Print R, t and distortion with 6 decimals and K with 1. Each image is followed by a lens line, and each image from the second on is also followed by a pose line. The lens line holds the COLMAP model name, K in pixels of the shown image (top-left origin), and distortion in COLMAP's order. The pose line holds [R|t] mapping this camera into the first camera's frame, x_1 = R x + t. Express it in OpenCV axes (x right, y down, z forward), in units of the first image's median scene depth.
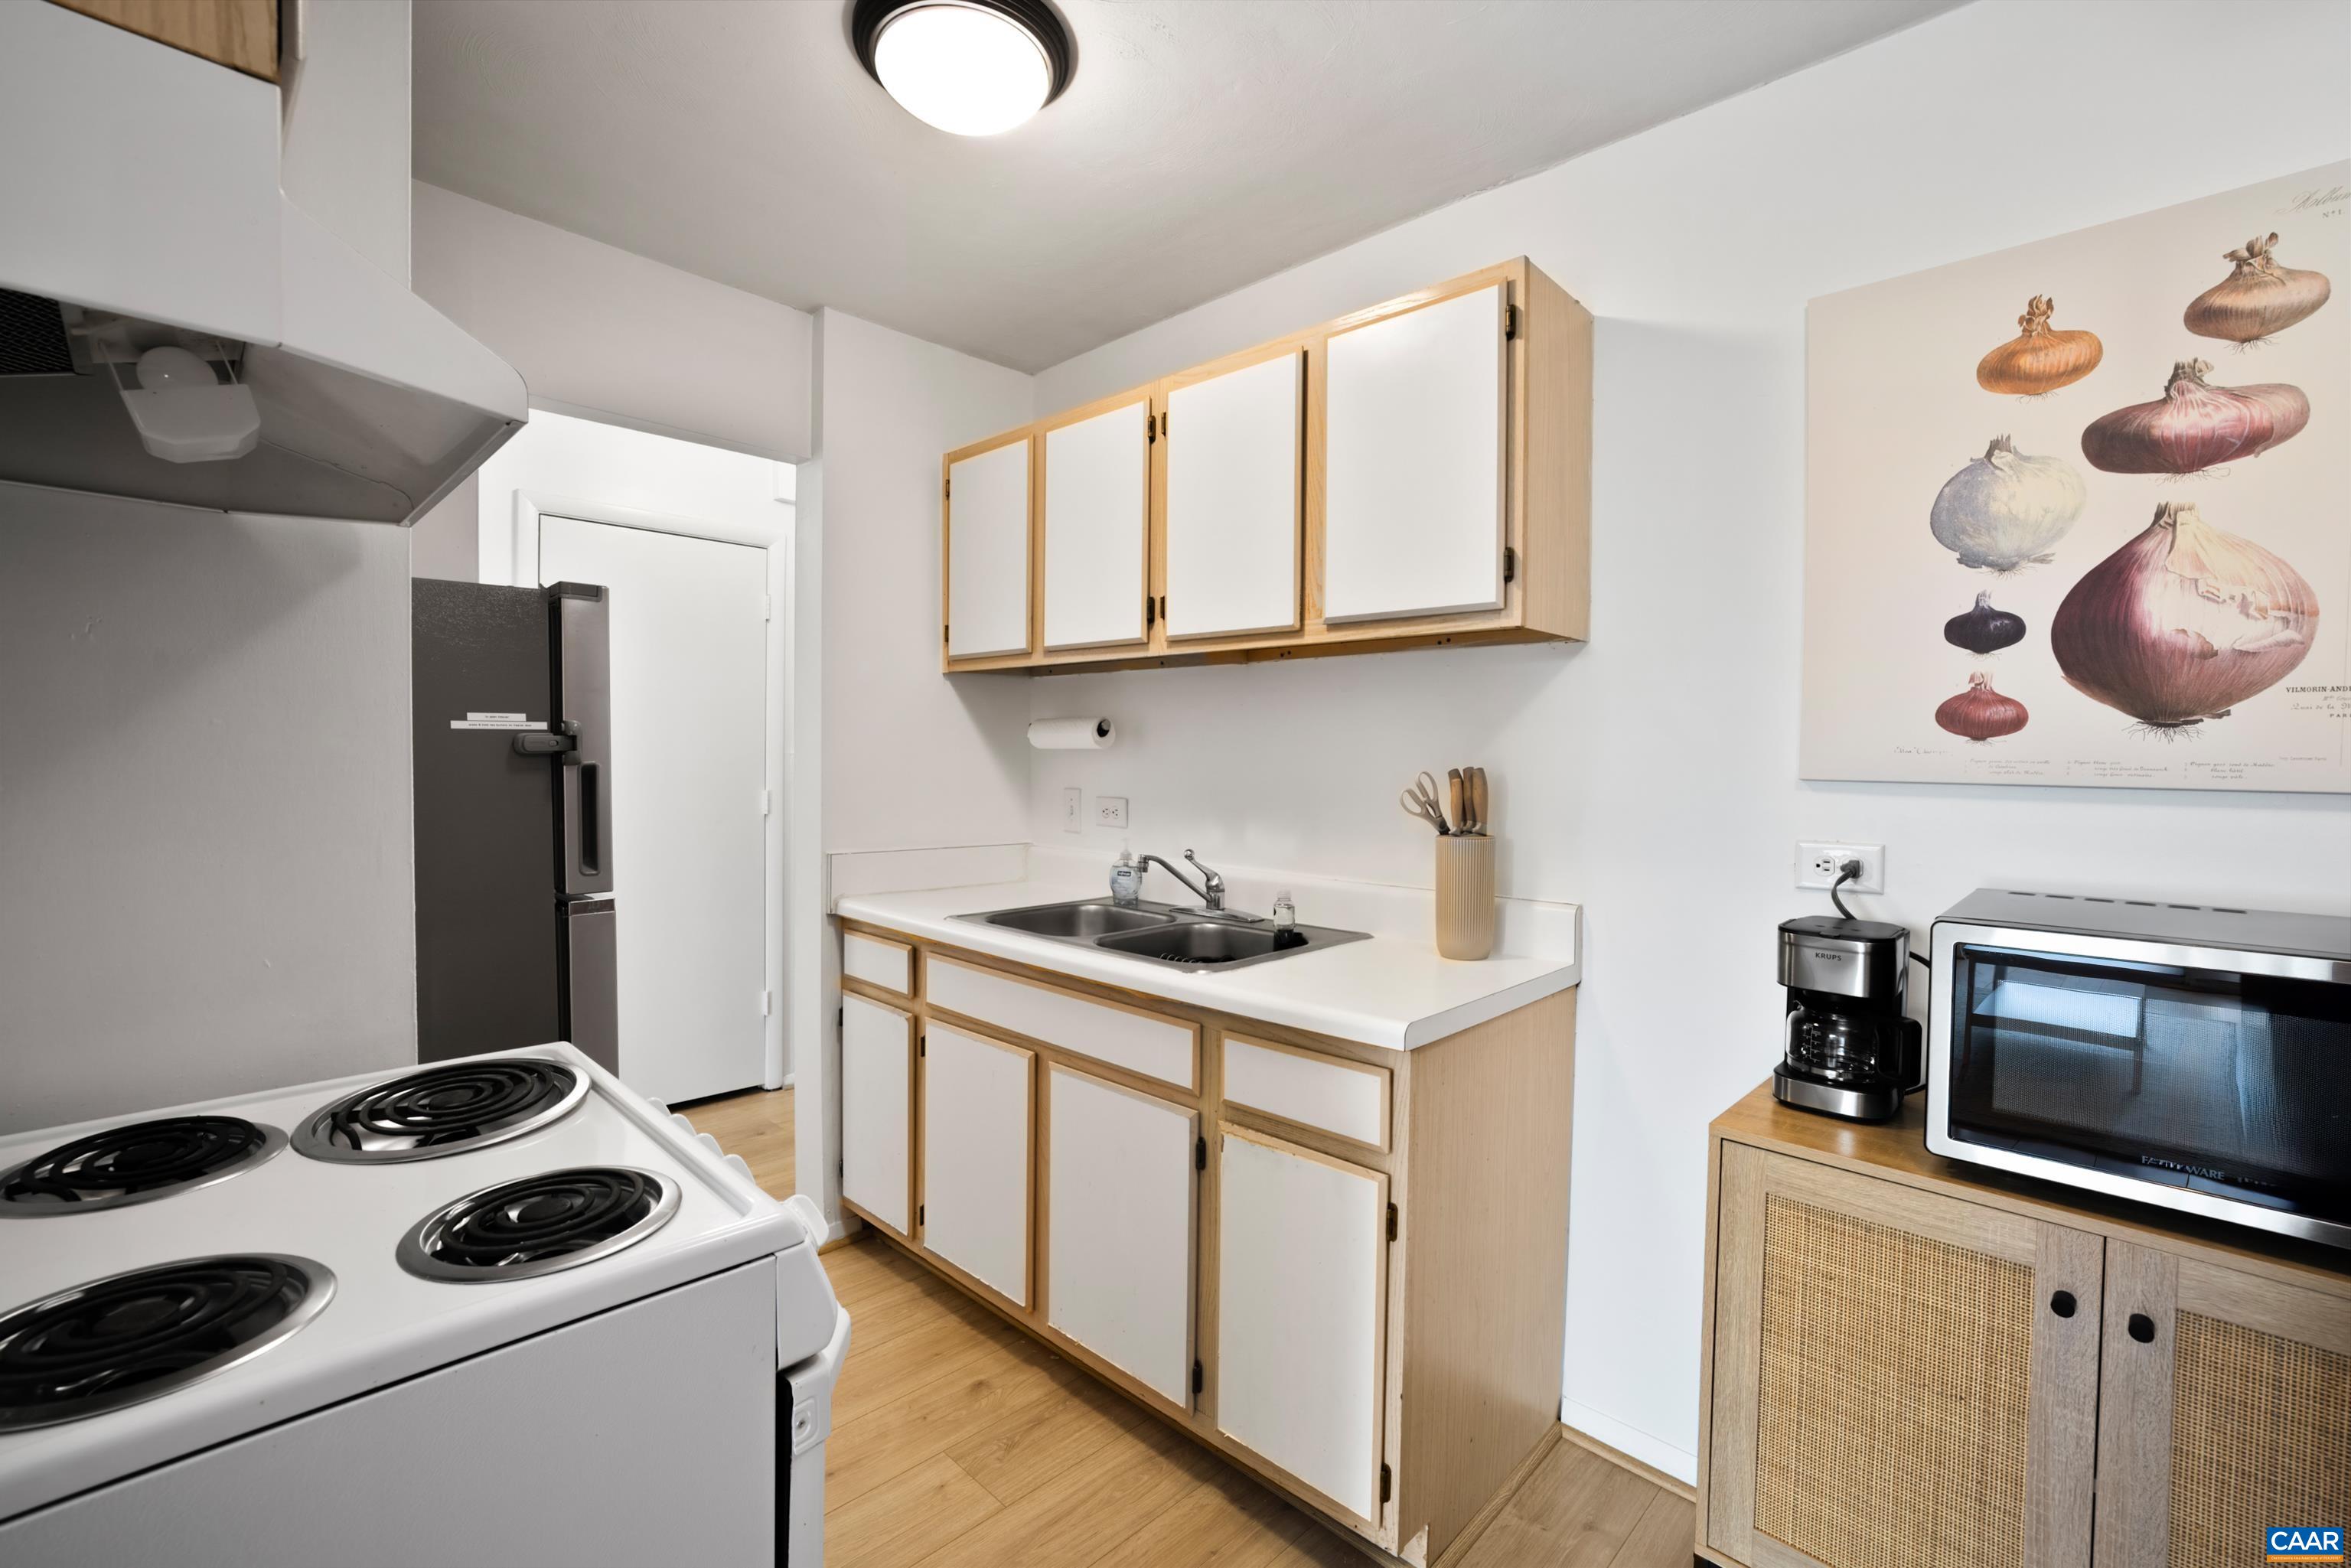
lens RADIAL K [[1006.2, 0, 1176.2], [0, 1006.2, 777.9], [0, 0, 1]] dist [-0.052263, 0.017842]
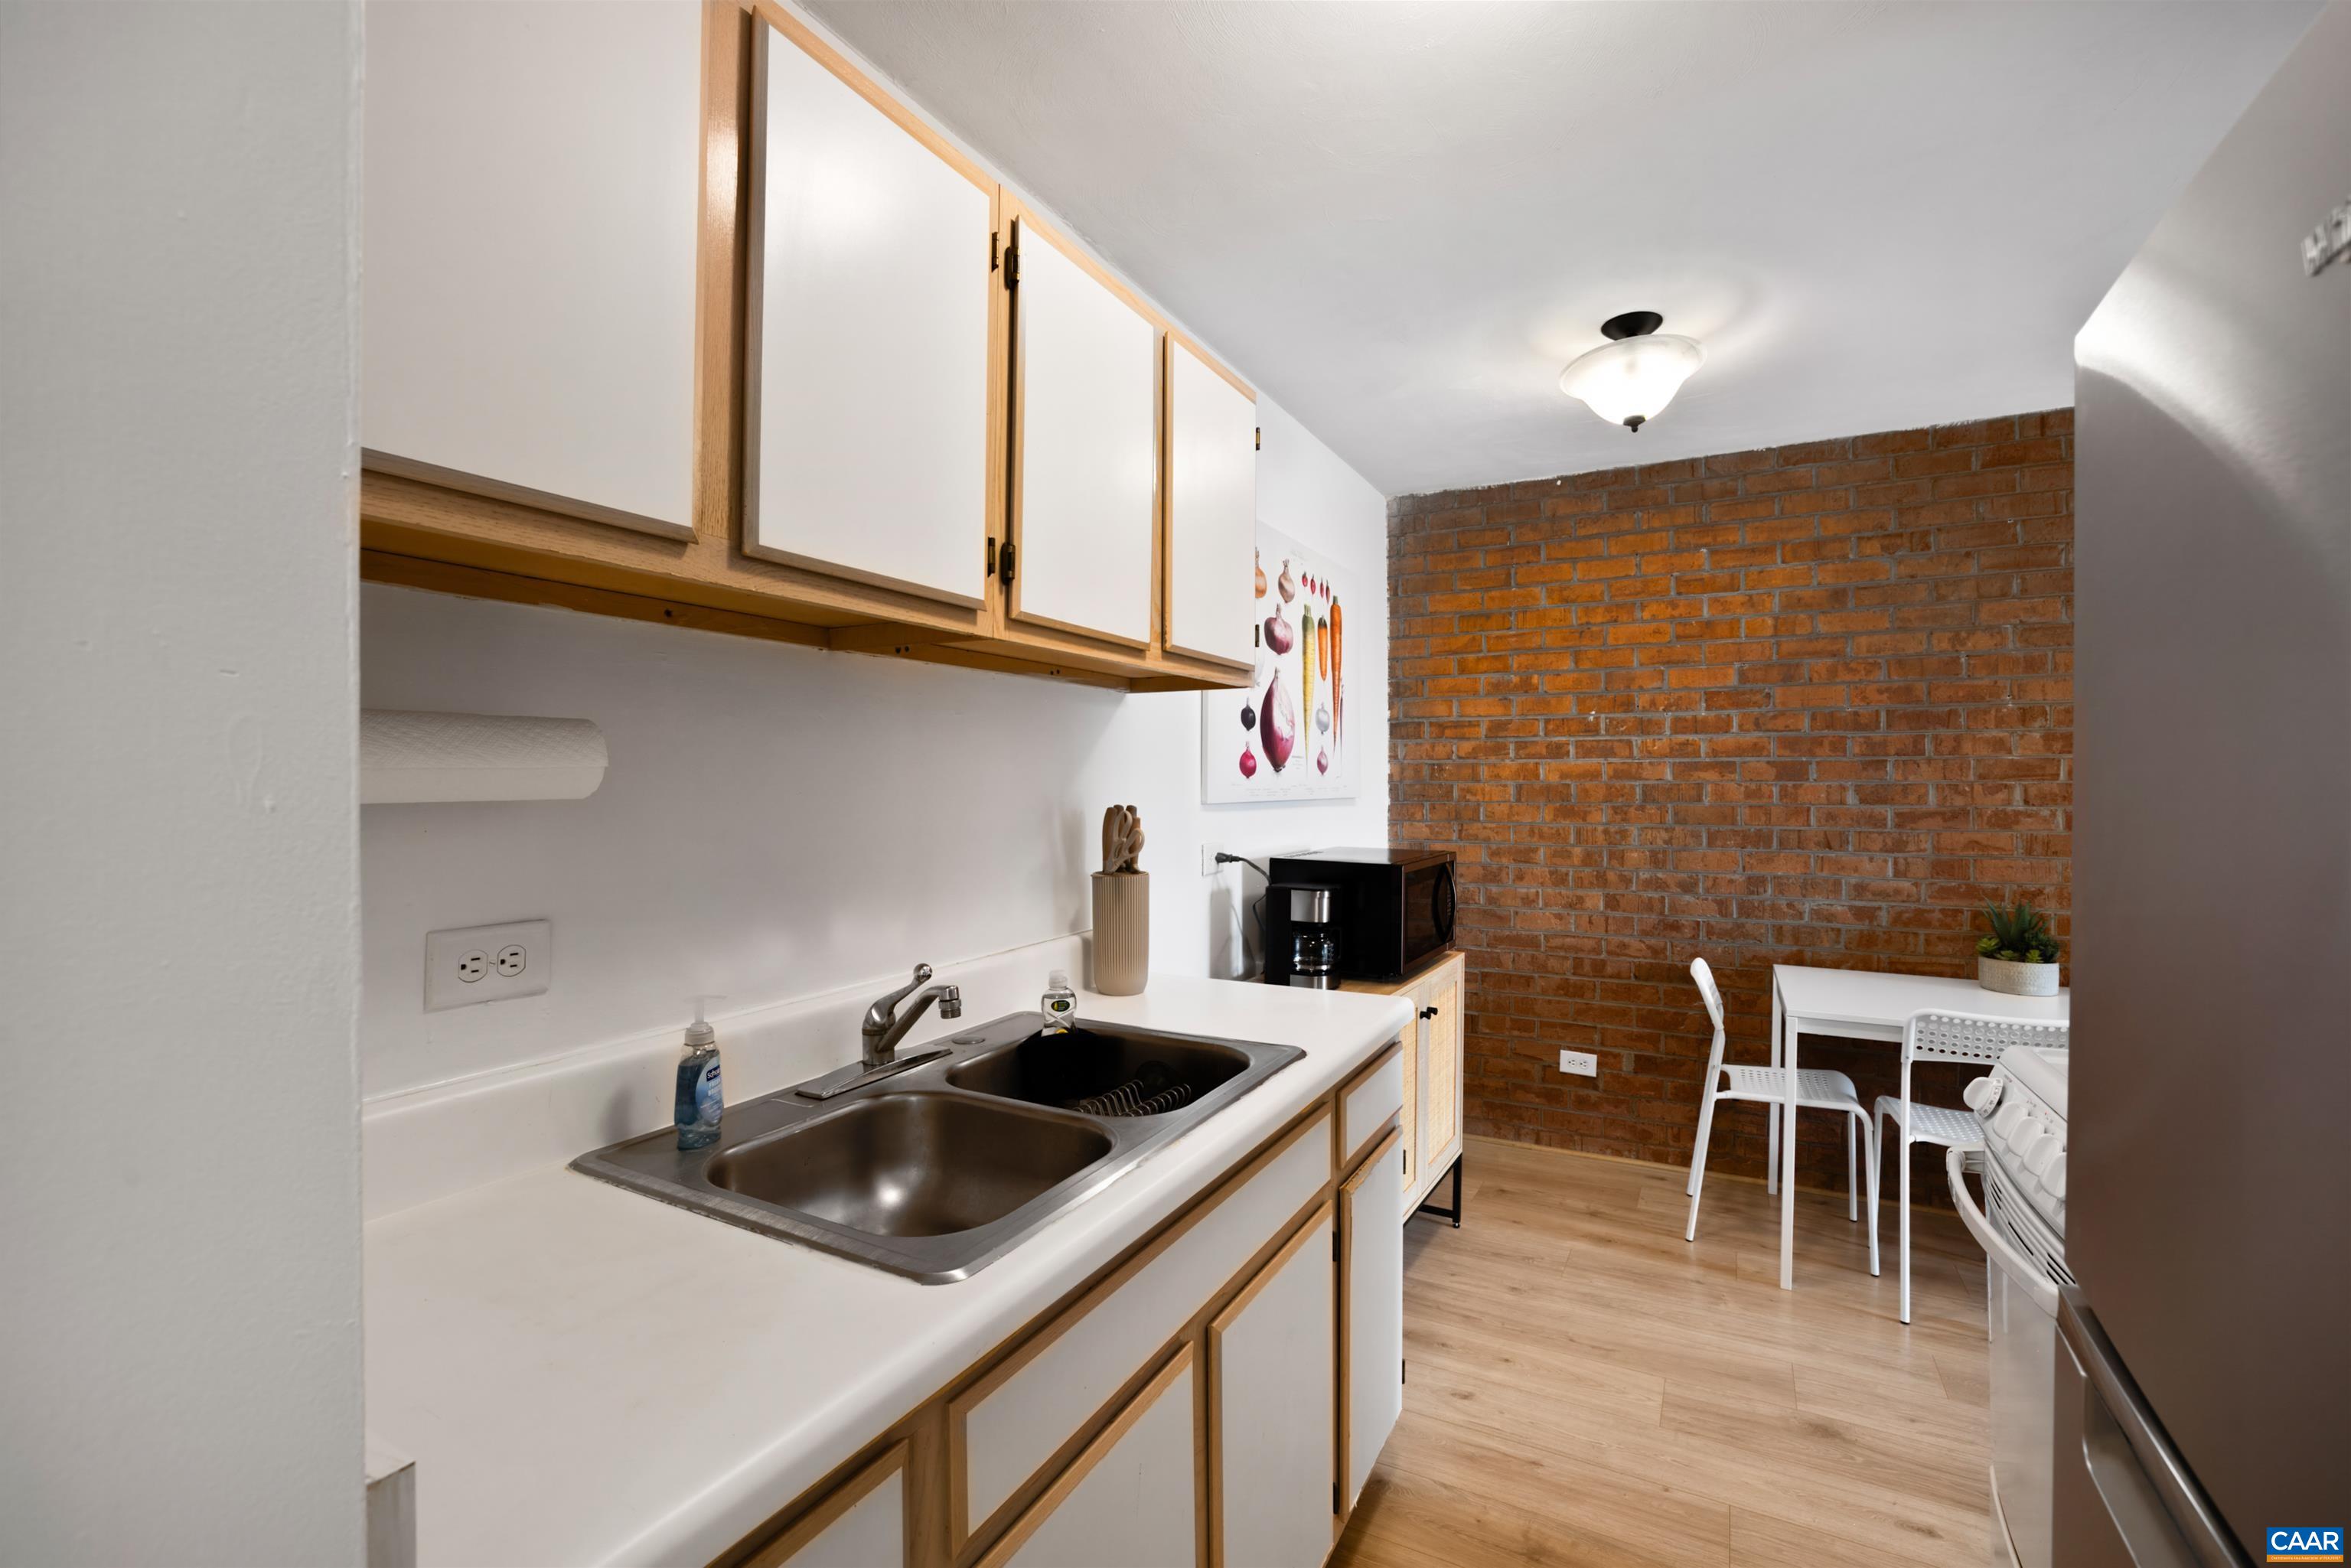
lens RADIAL K [[1006.2, 0, 1176.2], [0, 1006.2, 777.9], [0, 0, 1]] dist [-0.052263, 0.017842]
pose [[-0.265525, -0.006560, 0.964082, -0.822048], [0.025004, 0.999594, 0.013688, -0.059000], [-0.963780, 0.027740, -0.265253, 1.407519]]
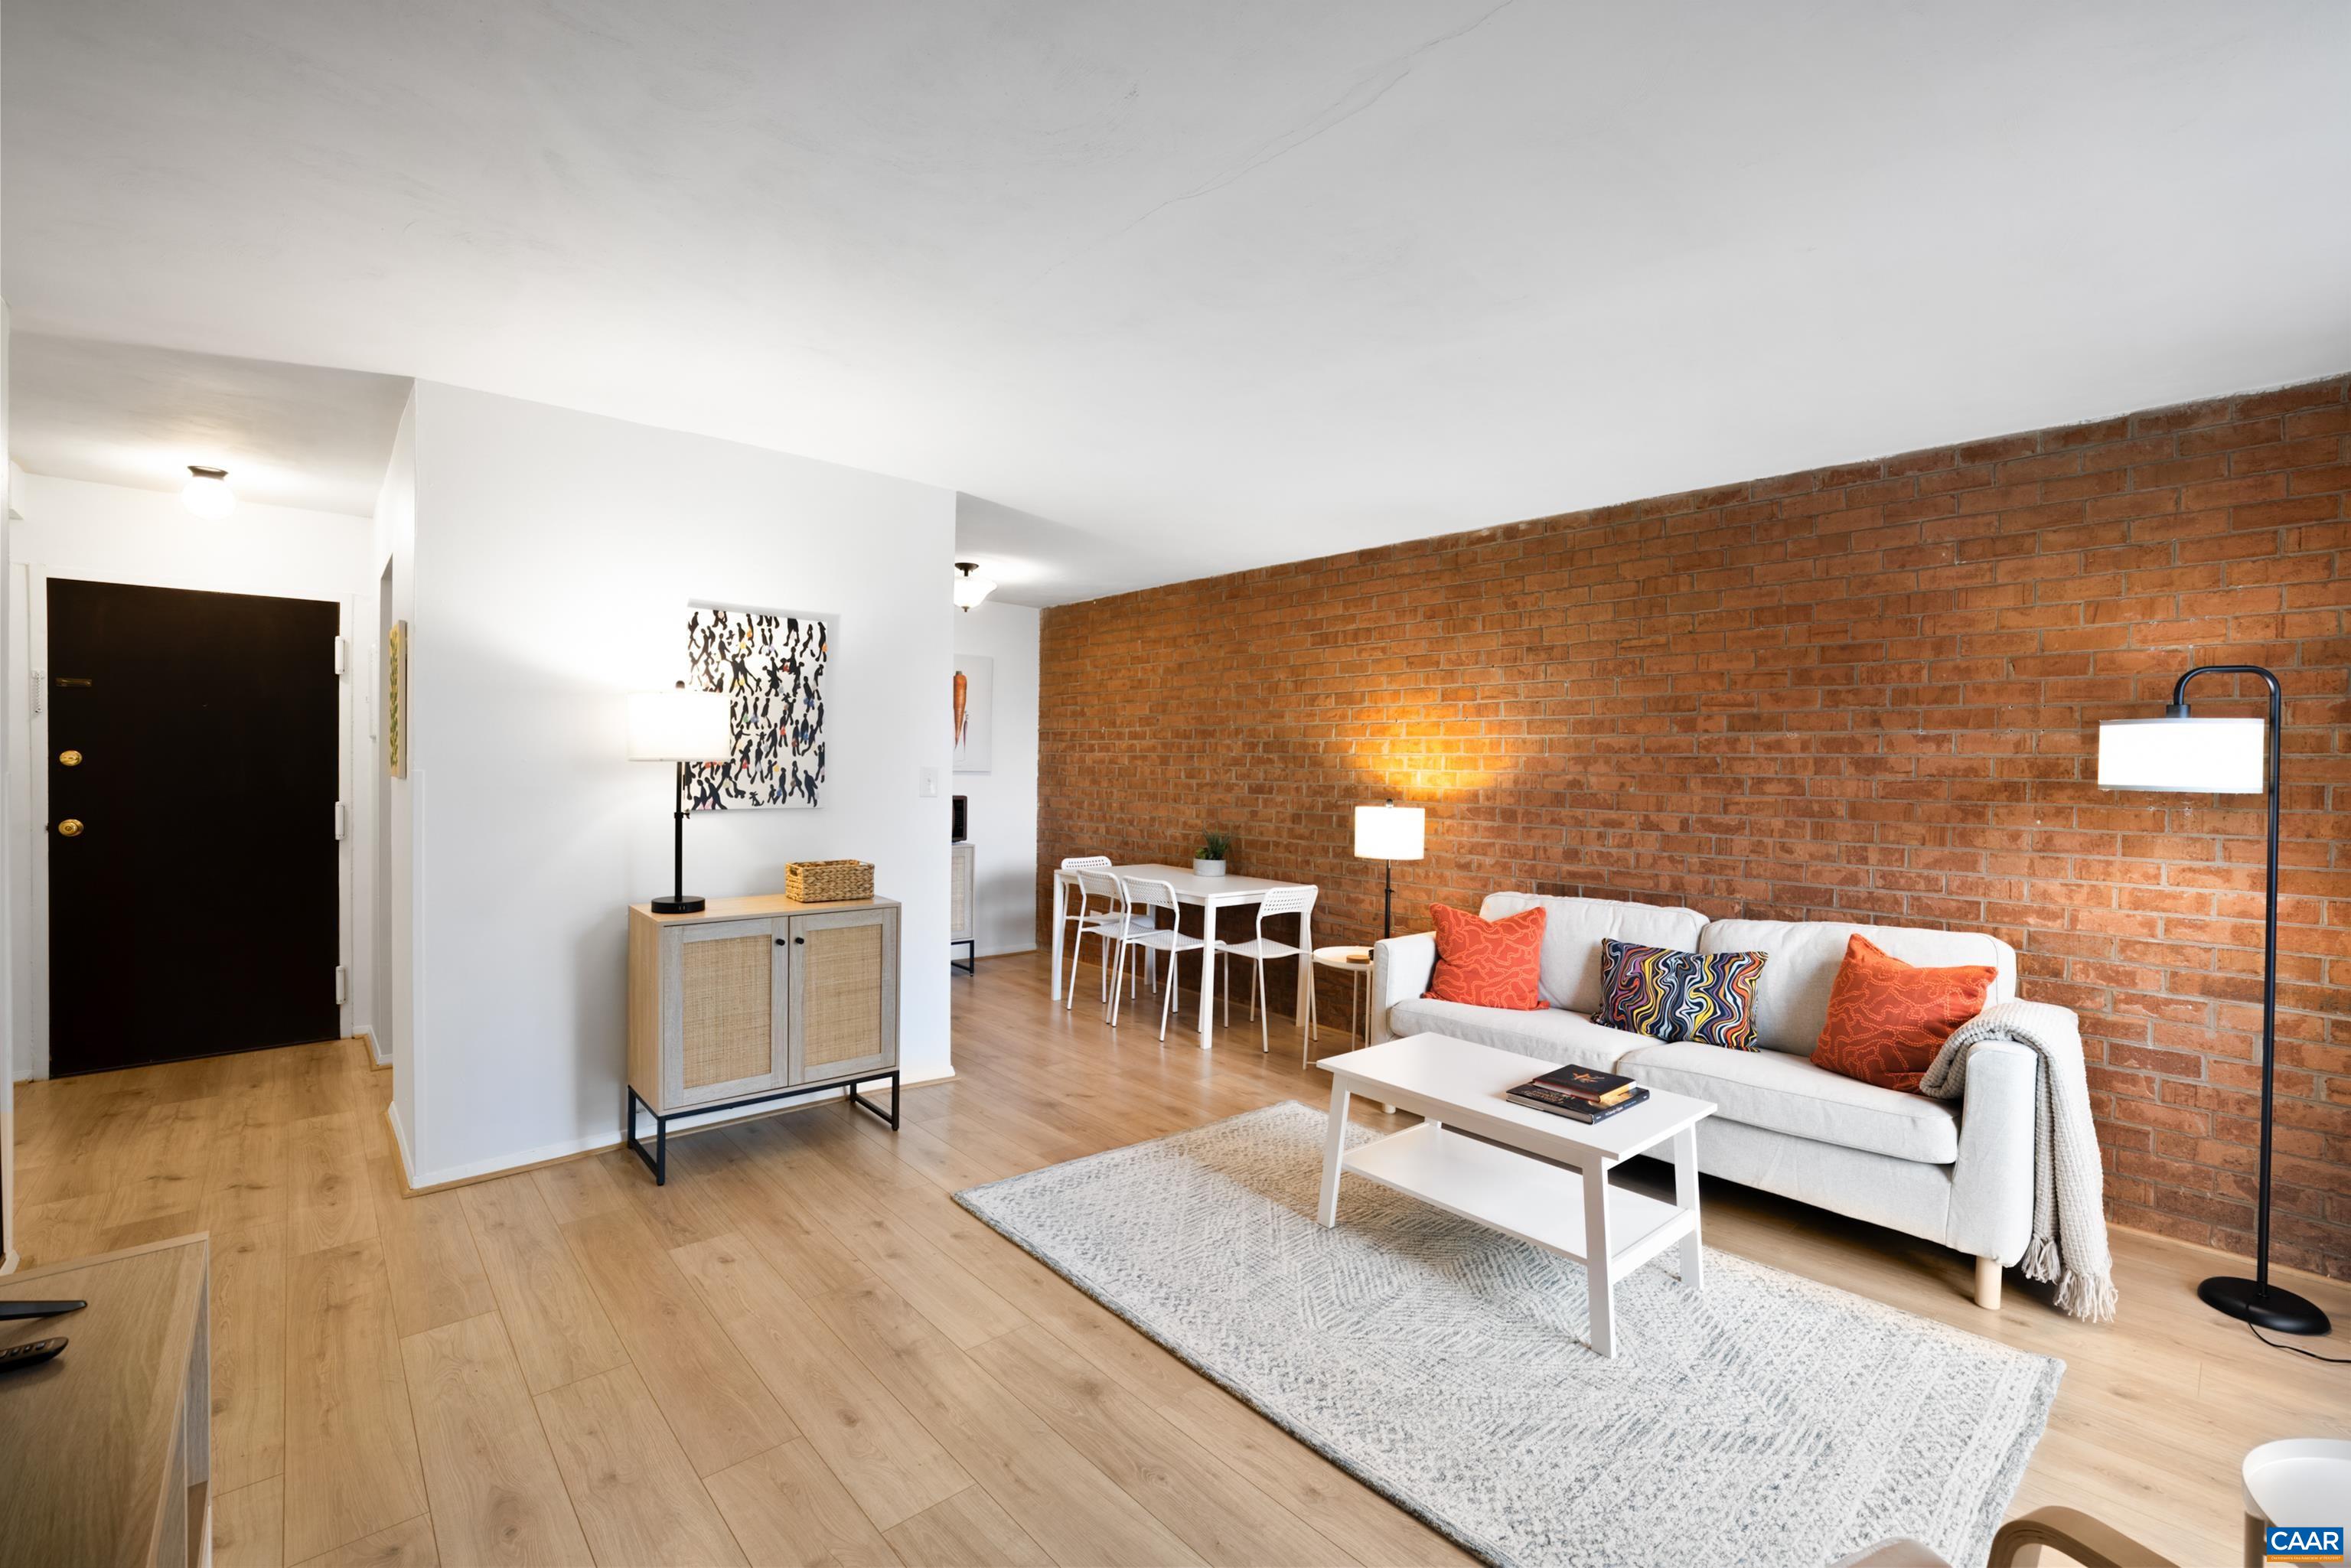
lens RADIAL K [[1006.2, 0, 1176.2], [0, 1006.2, 777.9], [0, 0, 1]] dist [-0.052263, 0.017842]
pose [[0.060074, -0.020981, 0.997973, -2.943897], [0.012572, 0.999716, 0.020261, -0.026271], [-0.998115, 0.011329, 0.060321, -0.533966]]
